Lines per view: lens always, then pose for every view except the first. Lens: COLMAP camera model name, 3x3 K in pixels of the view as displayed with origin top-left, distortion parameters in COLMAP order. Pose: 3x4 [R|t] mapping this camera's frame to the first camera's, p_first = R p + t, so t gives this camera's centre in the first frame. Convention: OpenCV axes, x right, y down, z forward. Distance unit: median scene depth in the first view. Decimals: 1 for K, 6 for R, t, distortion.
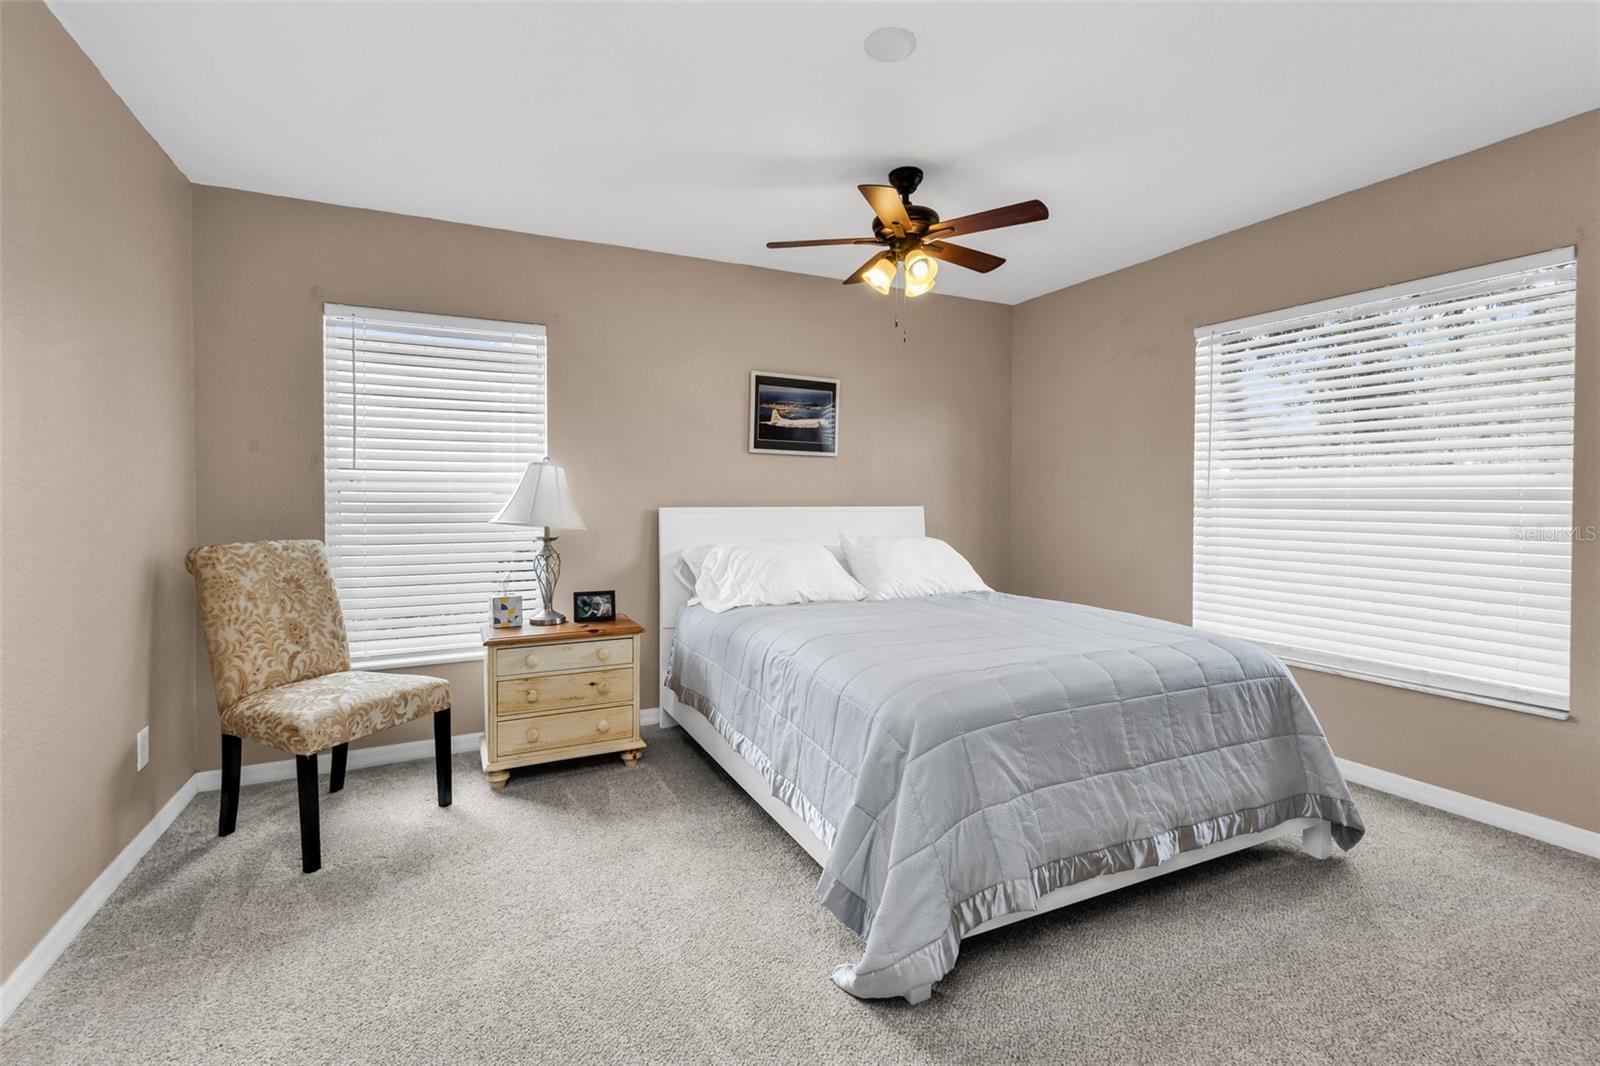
lens RADIAL K [[688.1, 0, 805.9], [0, 688.1, 512.5], [0, 0, 1]] dist [0.007688, -0.000315]
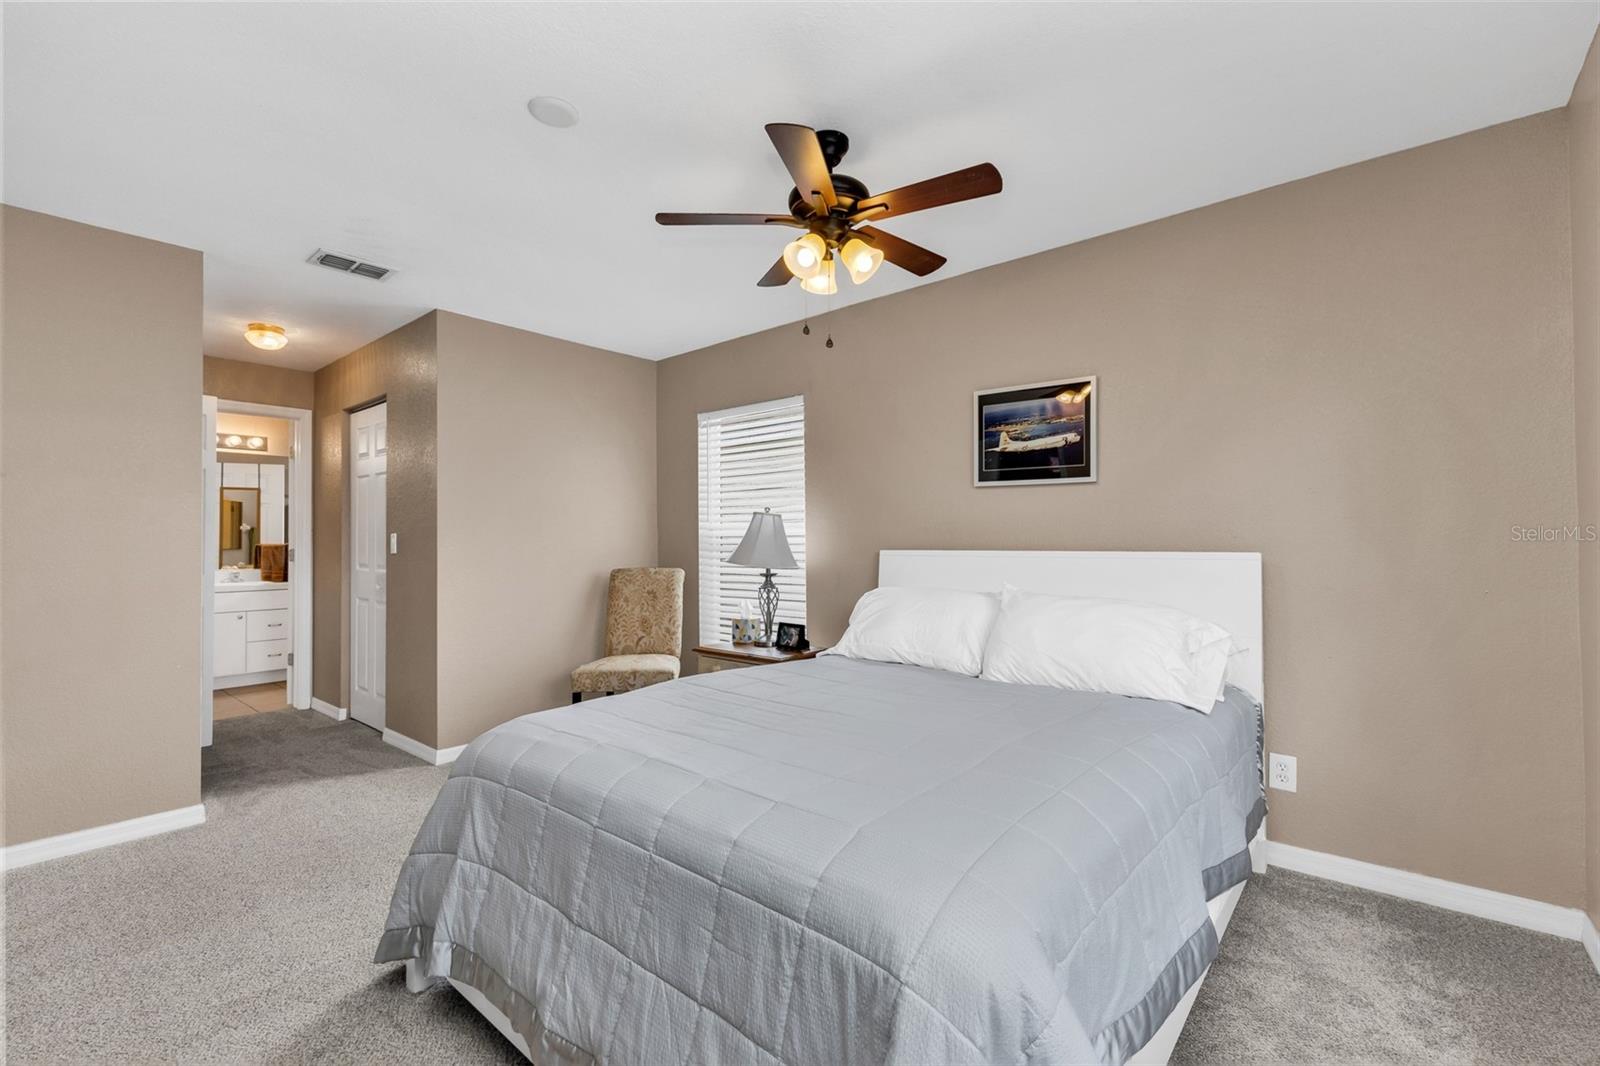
lens RADIAL K [[687.7, 0, 800.0], [0, 687.7, 533.0], [0, 0, 1]] dist [0.027013, 0.000045]
pose [[0.414328, -0.011144, -0.910059, 0.751574], [-0.012293, 0.999765, -0.017840, -0.014646], [0.910044, 0.018578, 0.414094, 0.553419]]
